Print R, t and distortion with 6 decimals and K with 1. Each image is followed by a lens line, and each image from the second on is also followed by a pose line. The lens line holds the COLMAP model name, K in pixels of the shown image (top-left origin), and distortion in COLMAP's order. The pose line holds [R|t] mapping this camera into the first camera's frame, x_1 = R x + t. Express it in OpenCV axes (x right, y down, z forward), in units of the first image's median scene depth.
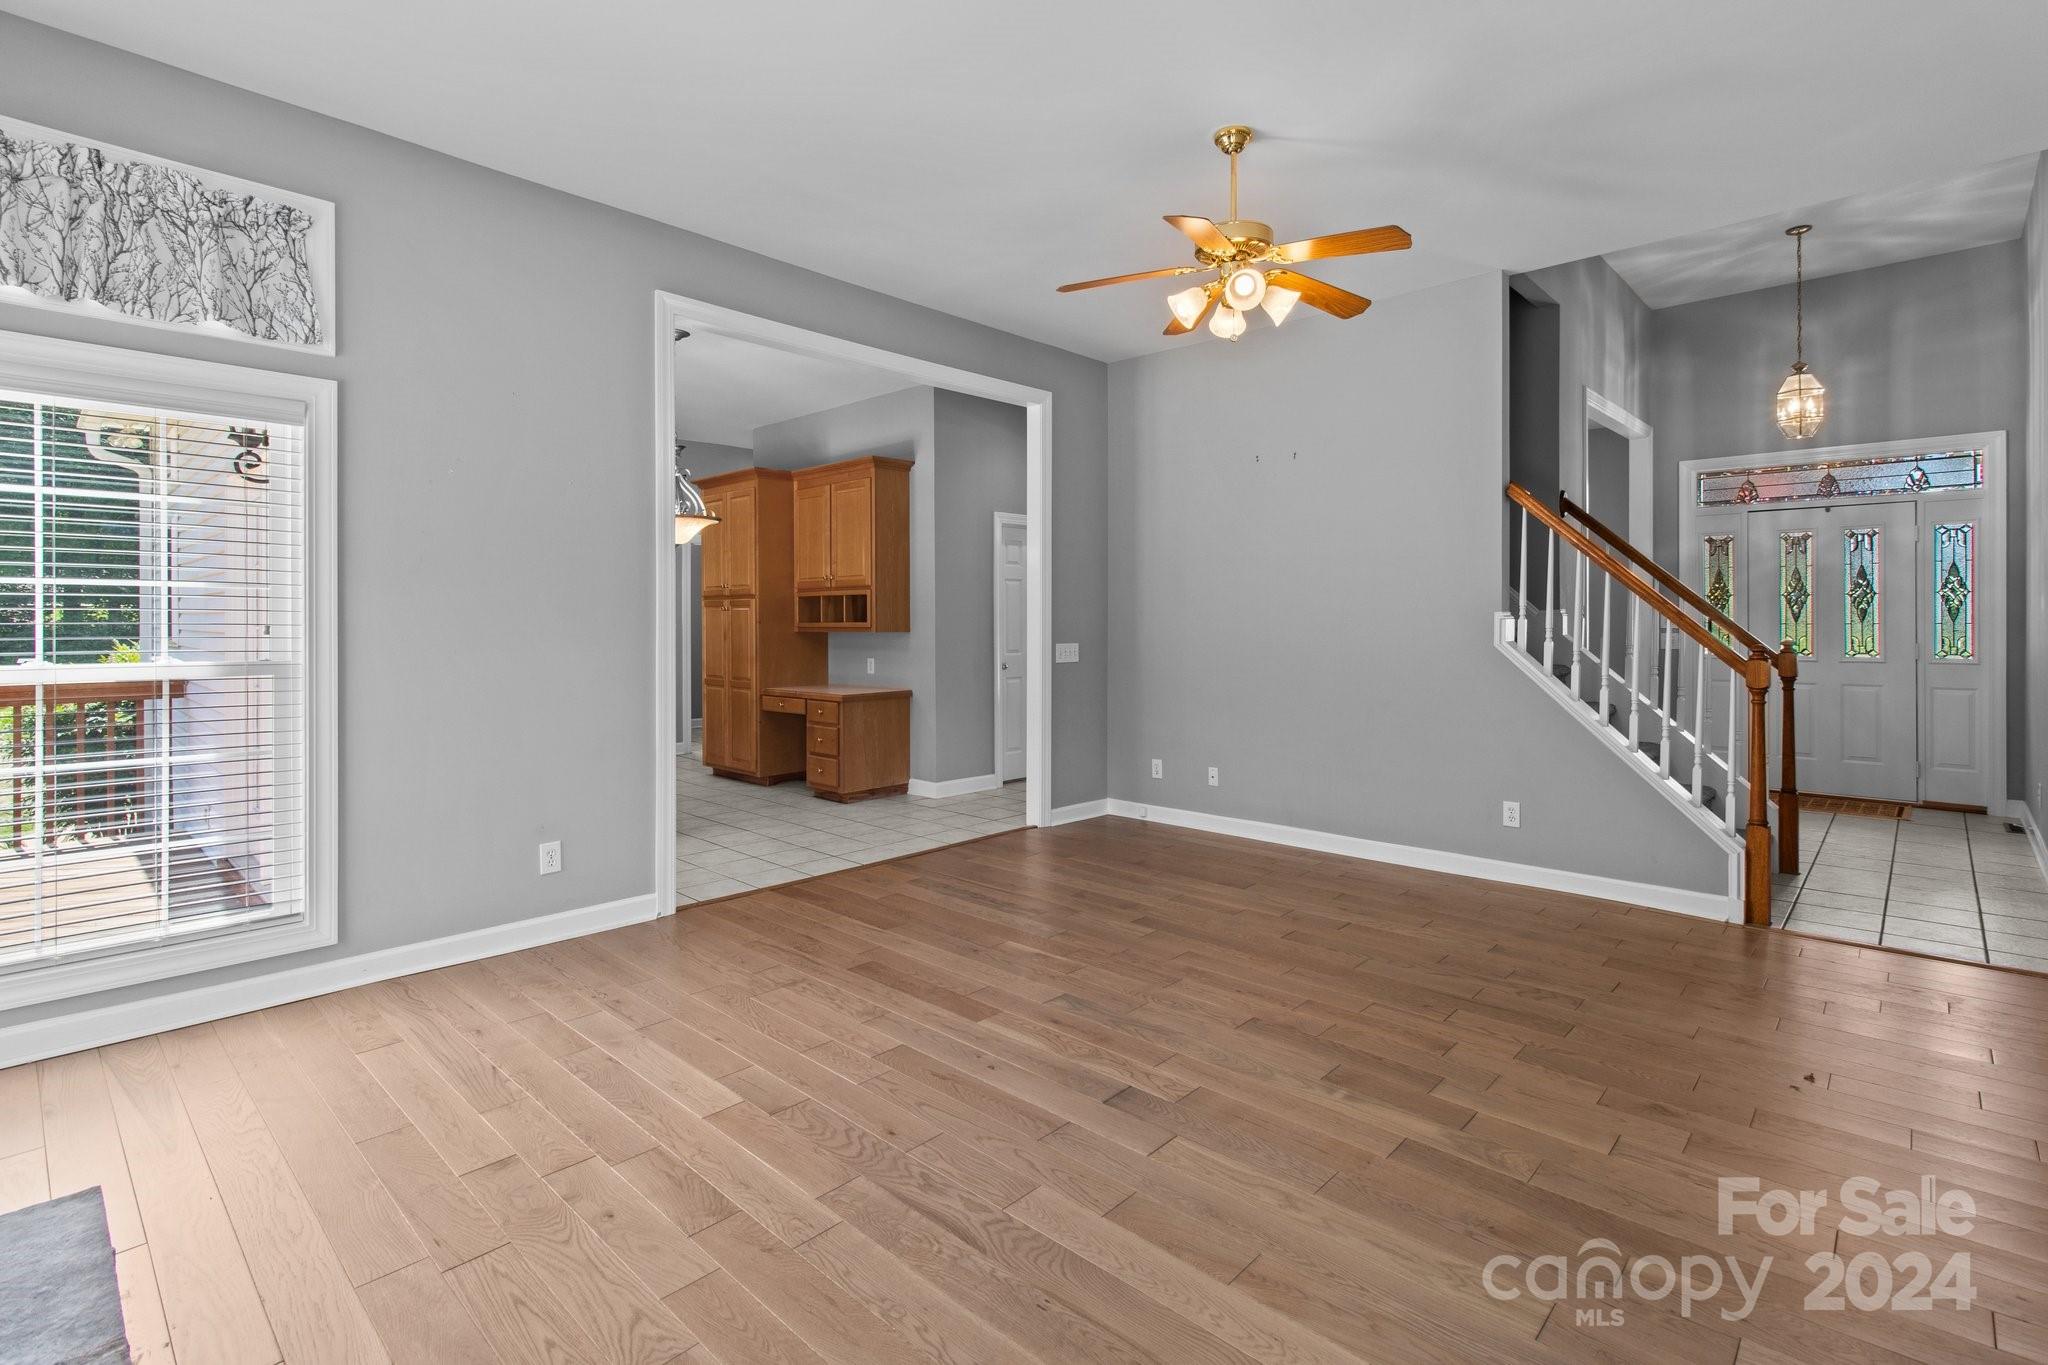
lens RADIAL K [[954.1, 0, 1043.5], [0, 954.1, 620.8], [0, 0, 1]] dist [0.002581, -0.000480]
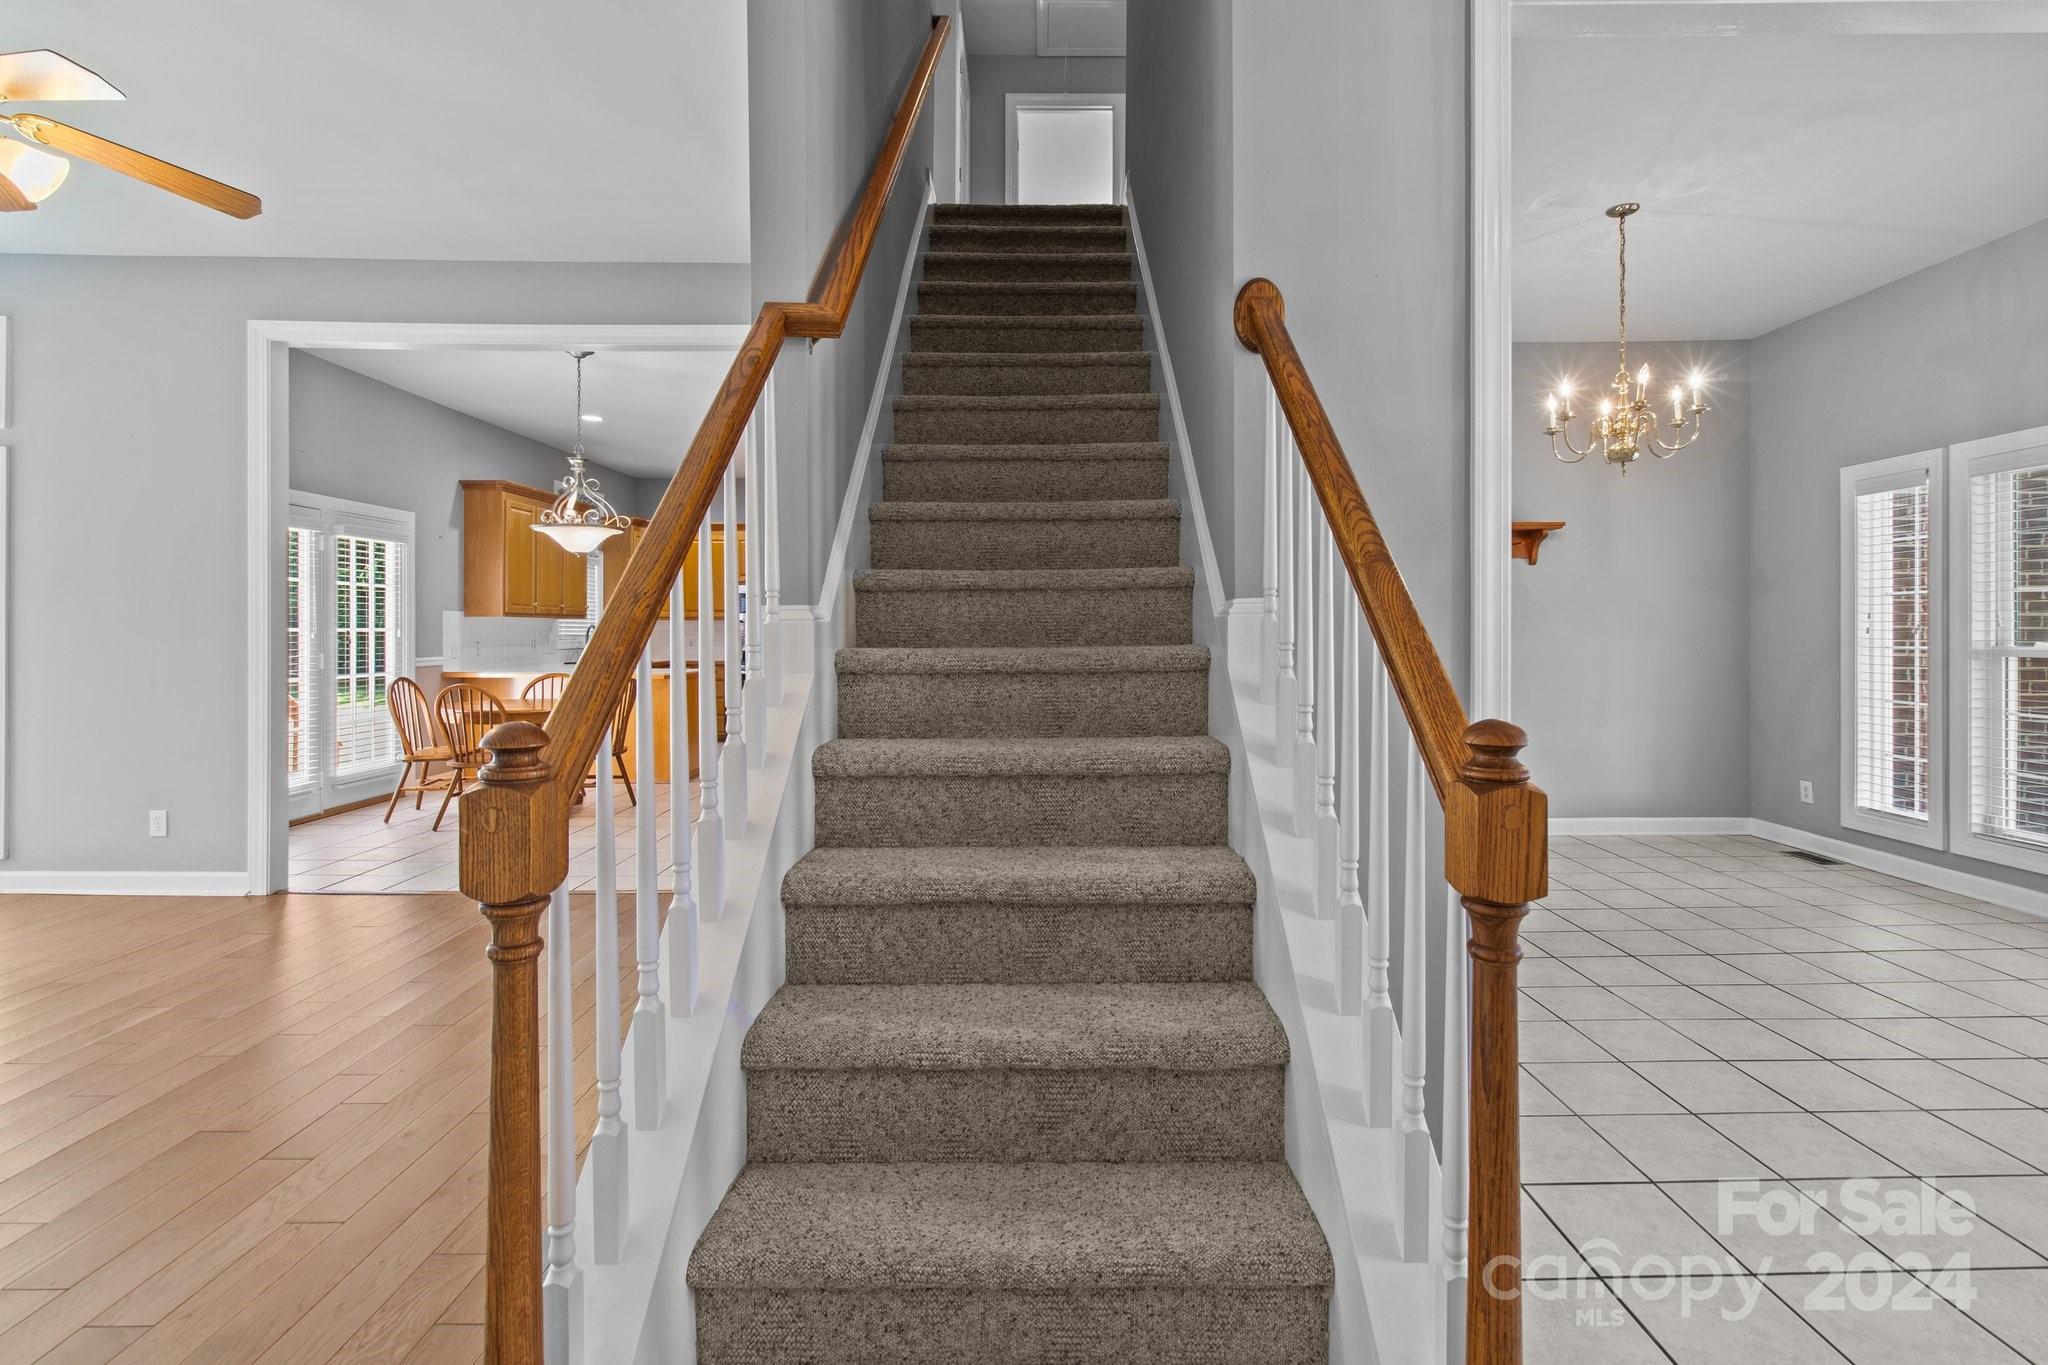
lens RADIAL K [[954.1, 0, 1051.0], [0, 954.1, 631.1], [0, 0, 1]] dist [0.002581, -0.000480]
pose [[0.687222, 0.004843, -0.726432, 1.792379], [-0.006162, 0.999981, 0.000837, 0.002584], [0.726422, 0.003901, 0.687238, 1.604319]]
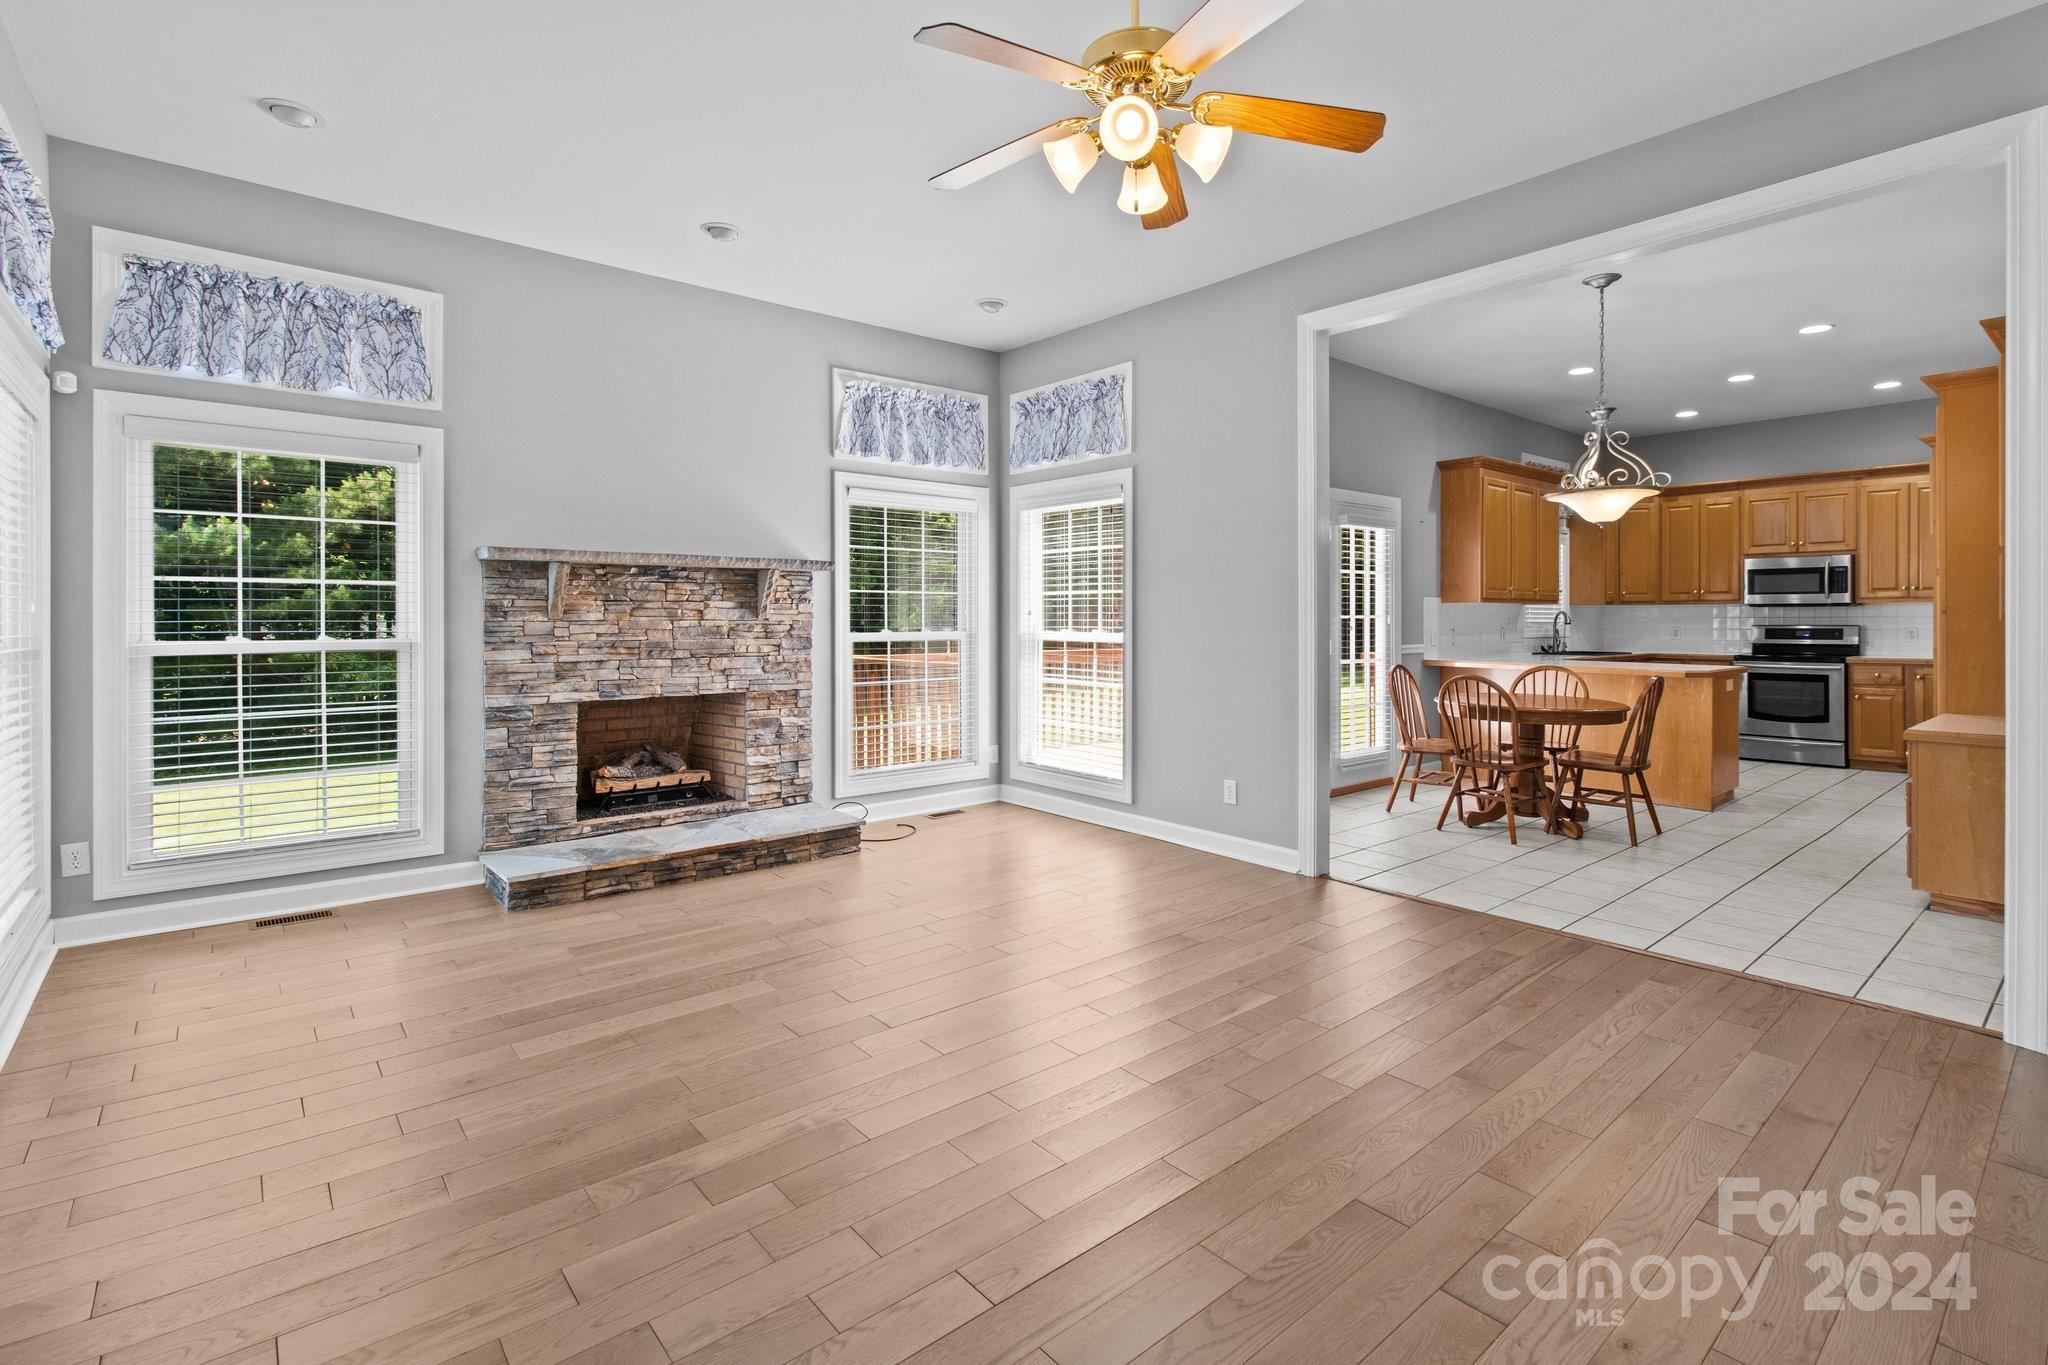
lens RADIAL K [[954.1, 0, 1055.0], [0, 954.1, 622.3], [0, 0, 1]] dist [0.002581, -0.000480]
pose [[-0.107105, 0.007158, -0.994222, 1.306978], [-0.001279, 0.999972, 0.007338, 0.010757], [0.994247, 0.002058, -0.107093, 1.462025]]
